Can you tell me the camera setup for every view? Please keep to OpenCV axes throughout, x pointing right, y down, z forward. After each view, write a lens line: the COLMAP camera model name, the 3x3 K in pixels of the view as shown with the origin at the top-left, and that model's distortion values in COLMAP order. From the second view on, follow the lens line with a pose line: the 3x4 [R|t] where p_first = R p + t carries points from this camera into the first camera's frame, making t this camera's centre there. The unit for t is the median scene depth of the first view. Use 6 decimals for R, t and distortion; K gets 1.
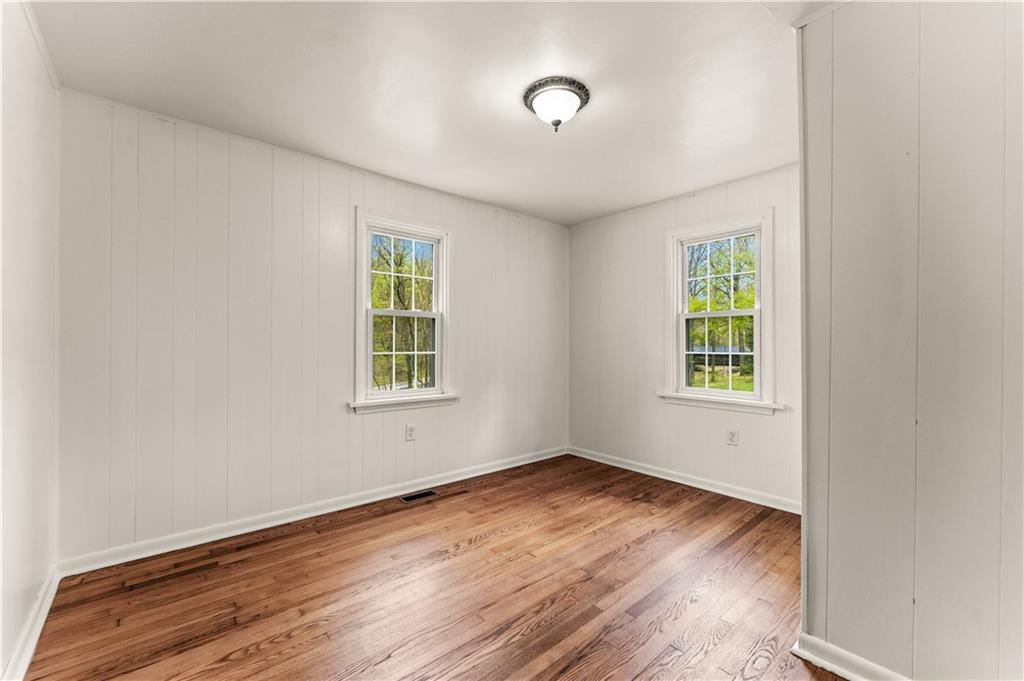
lens RADIAL K [[405.2, 0, 514.3], [0, 405.2, 339.4], [0, 0, 1]] dist [0.000010, -0.000601]
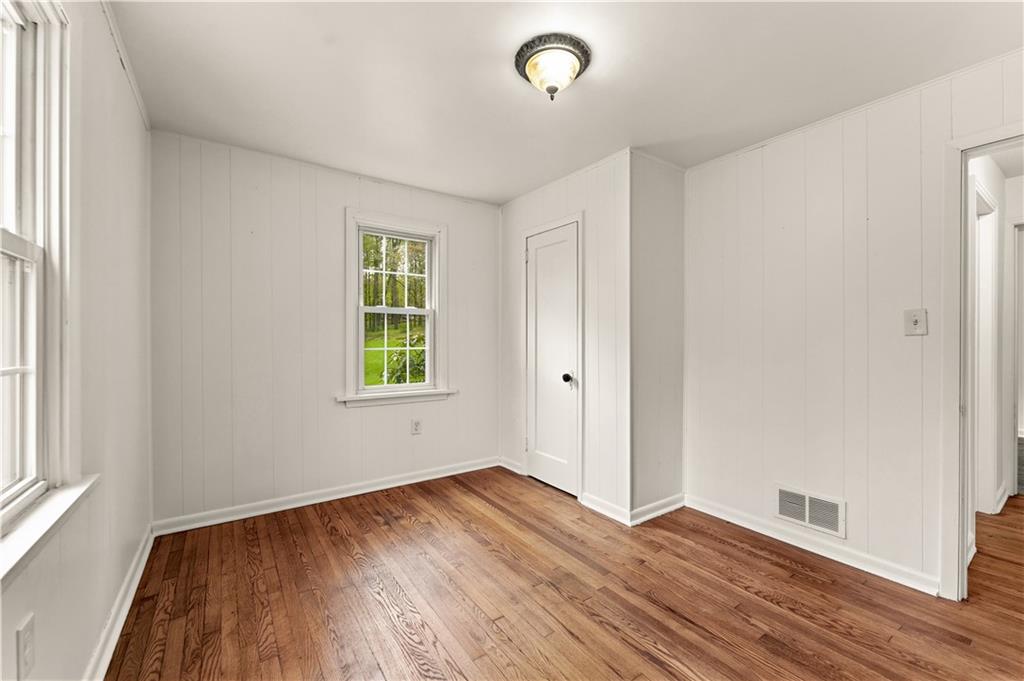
lens RADIAL K [[405.2, 0, 511.8], [0, 405.2, 336.7], [0, 0, 1]] dist [0.000010, -0.000601]
pose [[0.122741, 0.007433, 0.992411, -0.505913], [-0.014525, 0.999878, -0.005692, 0.005726], [-0.992332, -0.013716, 0.122834, 0.633738]]
